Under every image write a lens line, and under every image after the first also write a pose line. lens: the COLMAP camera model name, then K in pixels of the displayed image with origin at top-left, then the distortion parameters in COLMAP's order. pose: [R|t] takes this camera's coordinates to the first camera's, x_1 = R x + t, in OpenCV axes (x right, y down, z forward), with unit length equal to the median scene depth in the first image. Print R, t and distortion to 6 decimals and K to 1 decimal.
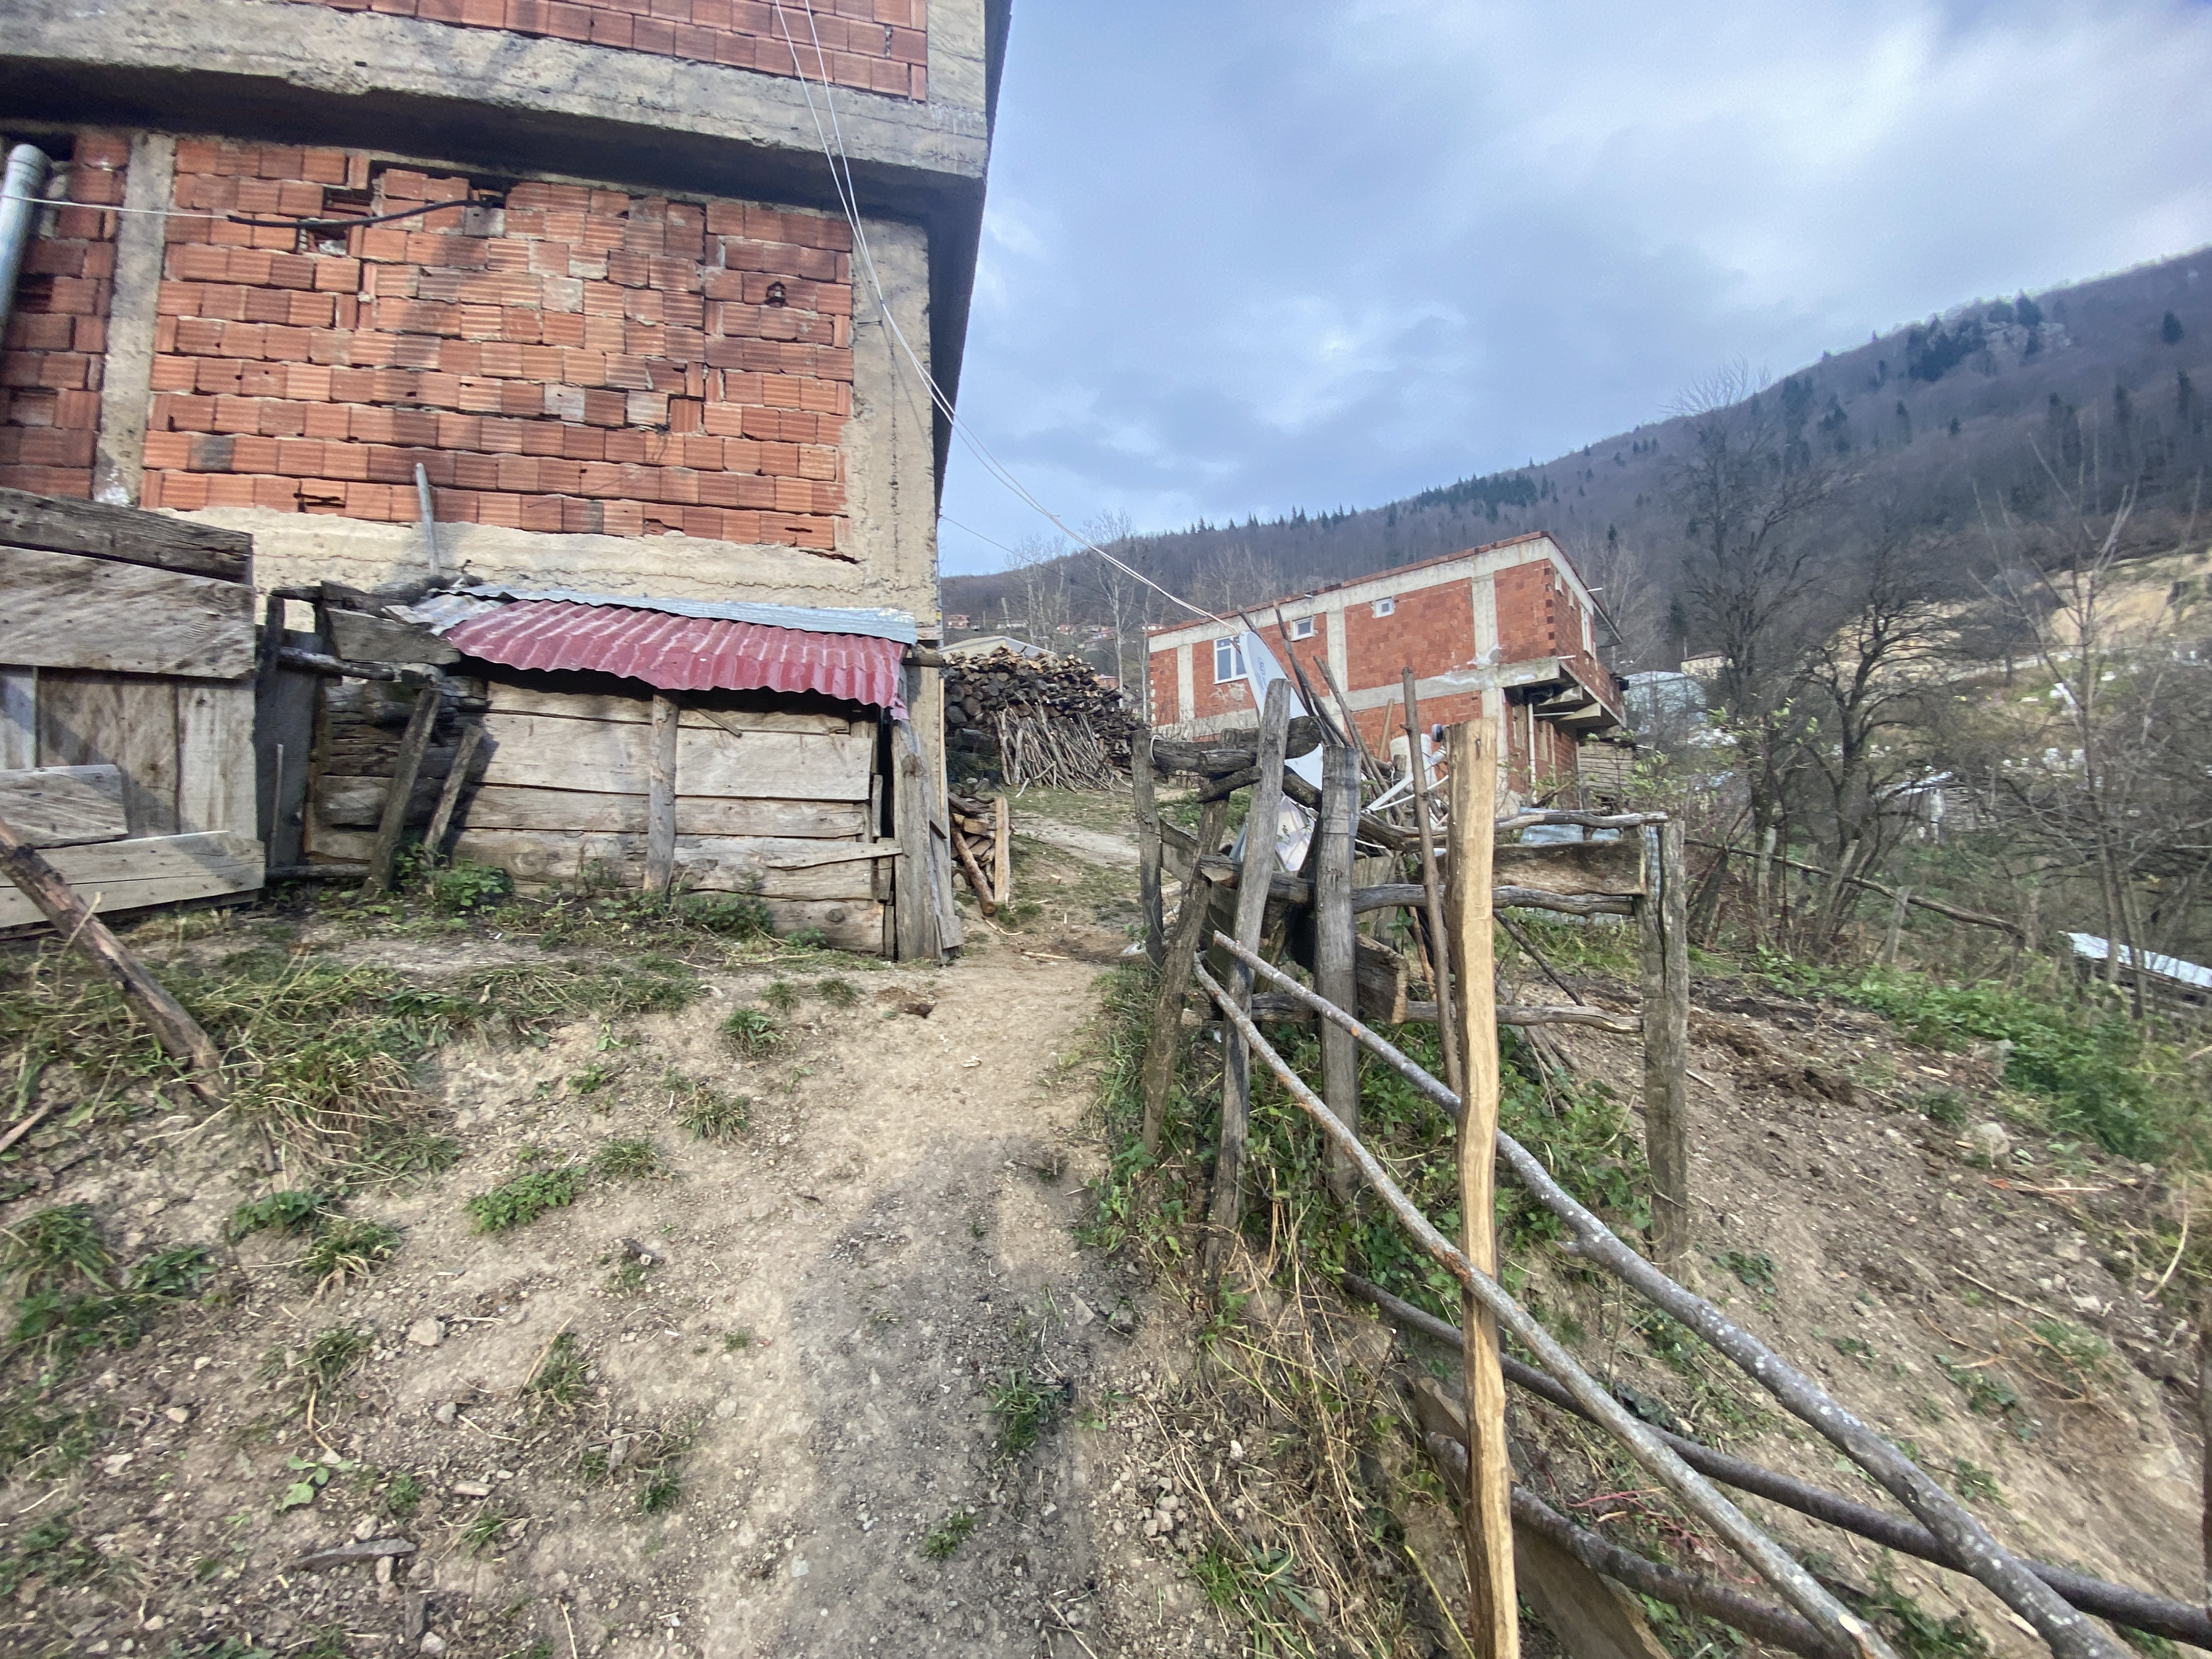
lens RADIAL K [[892.6, 0, 1100.9], [0, 892.6, 831.6], [0, 0, 1]] dist [0.014040, -0.017892]
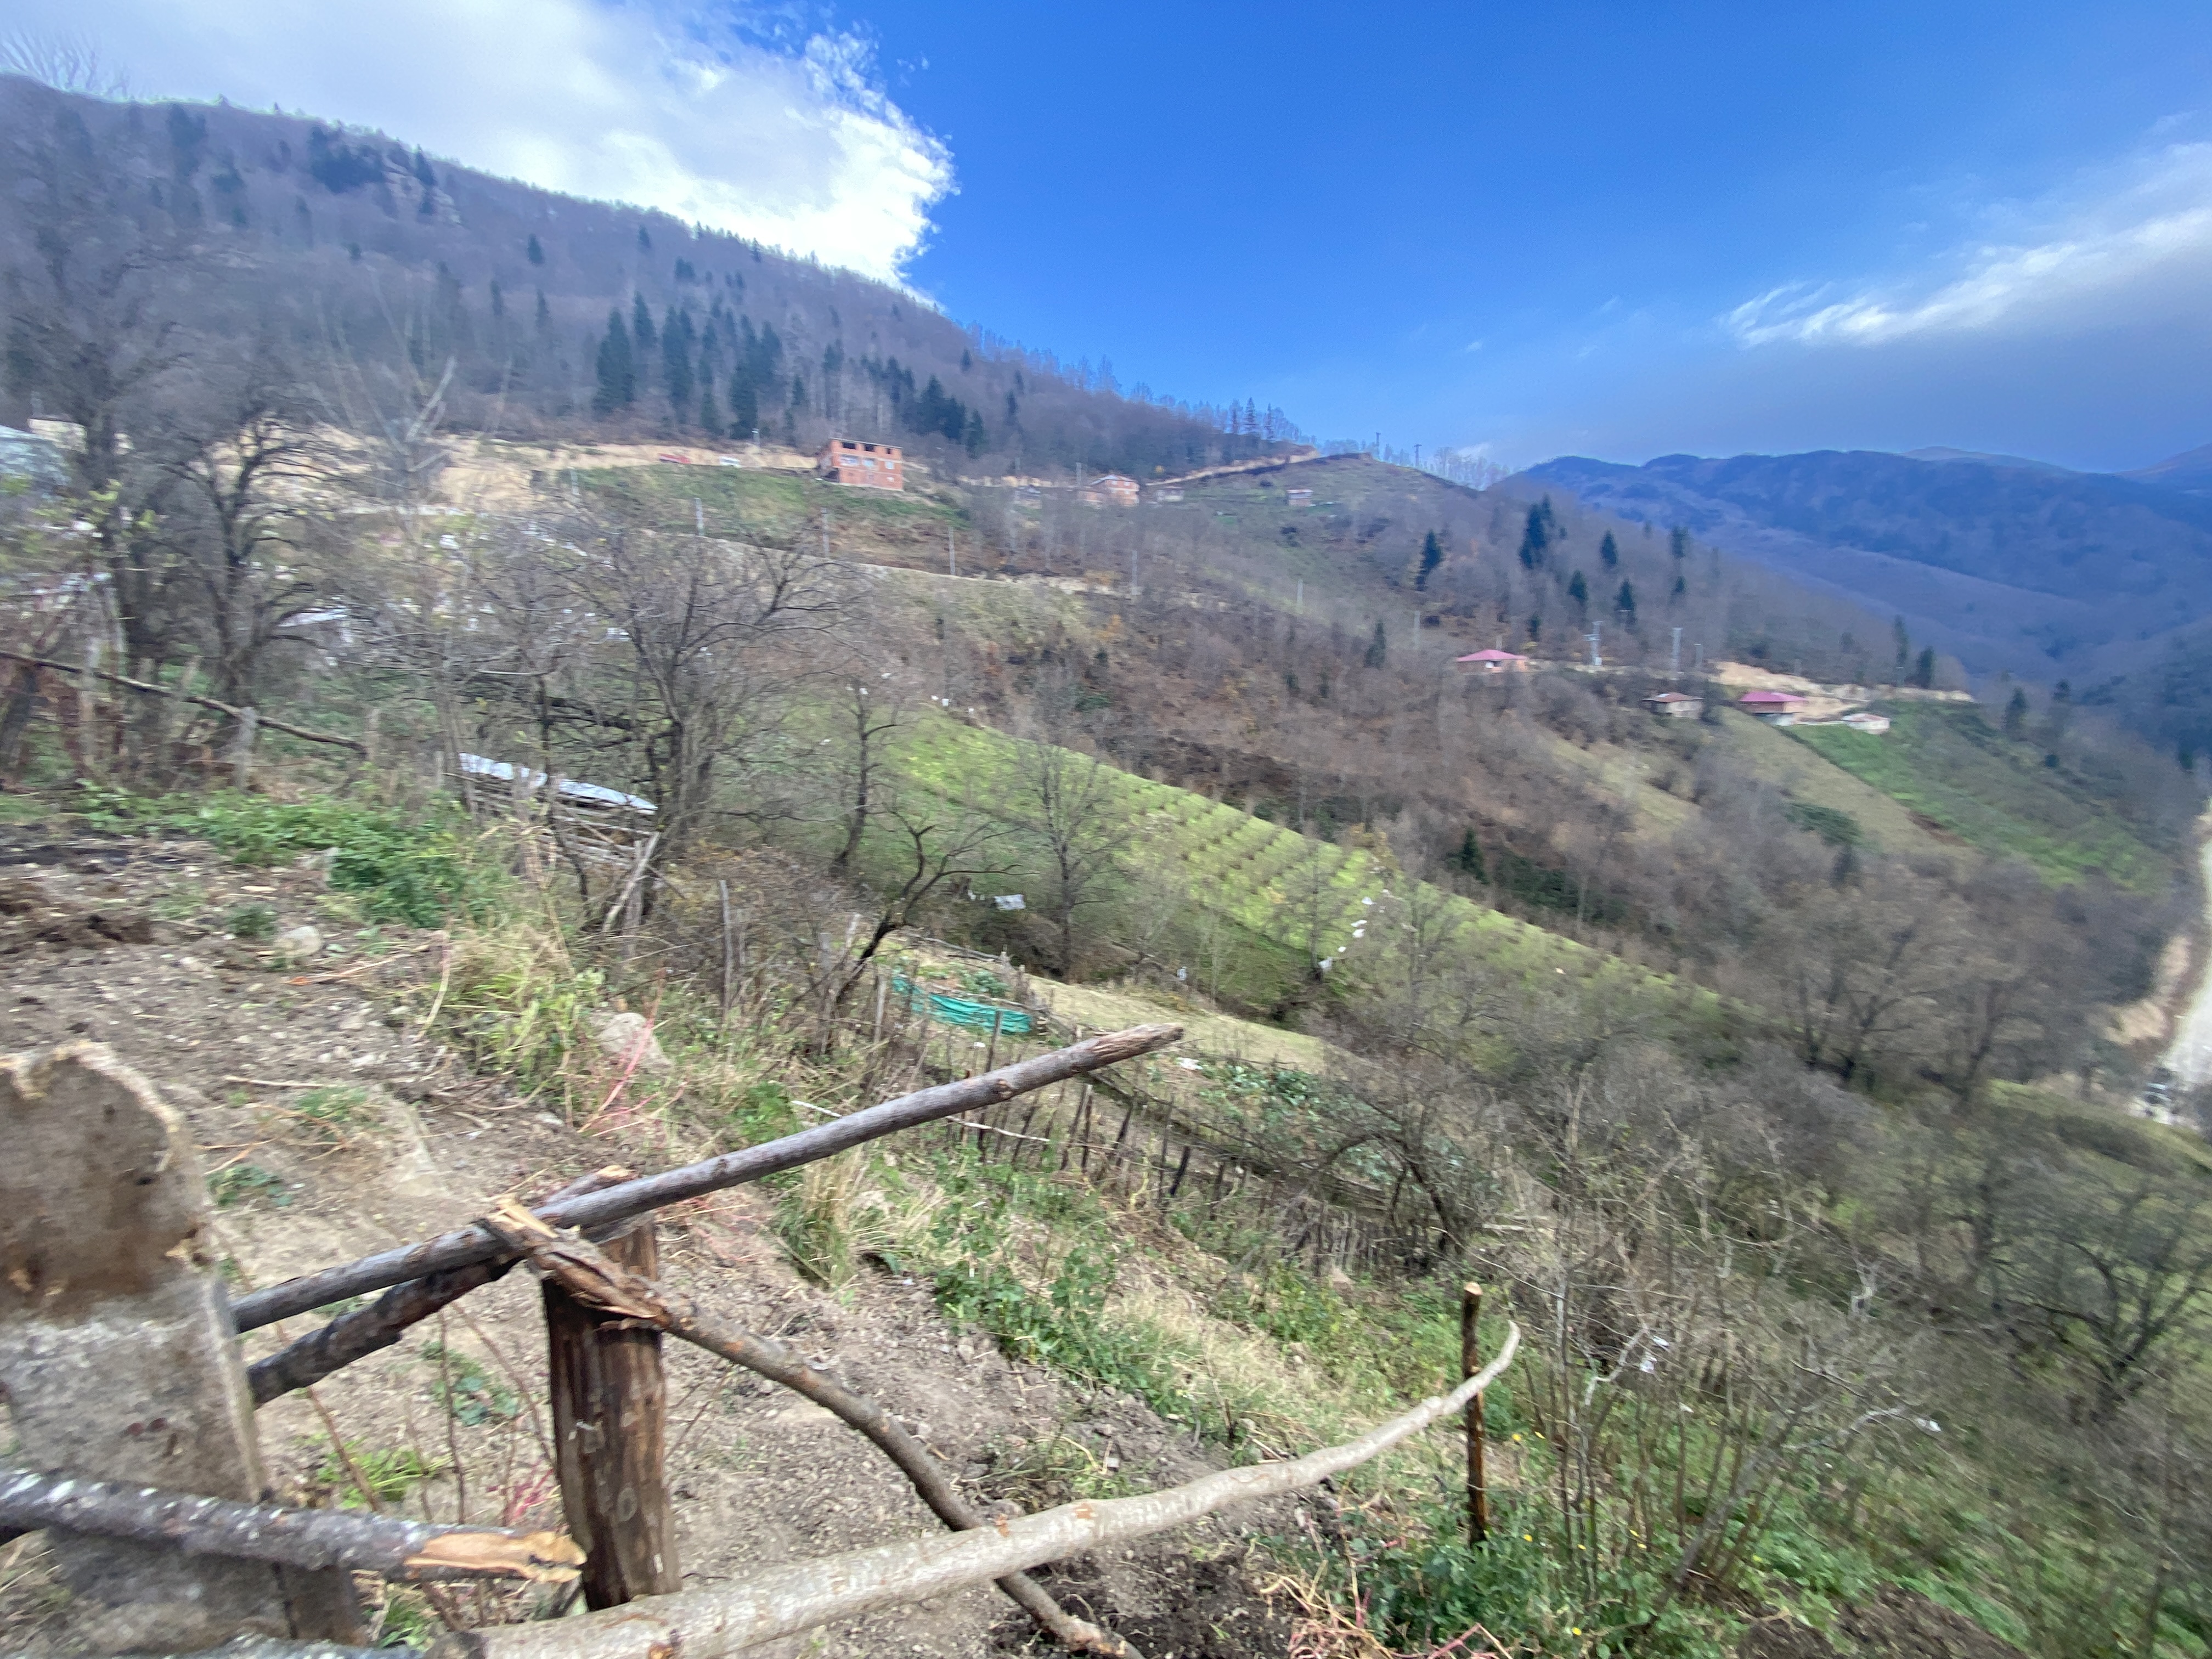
lens RADIAL K [[892.6, 0, 1102.4], [0, 892.6, 835.1], [0, 0, 1]] dist [0.014040, -0.017892]
pose [[0.133272, -0.136115, 0.981688, 0.128740], [-0.055327, 0.987958, 0.144495, 0.018551], [-0.989534, -0.073571, 0.124137, -0.082432]]
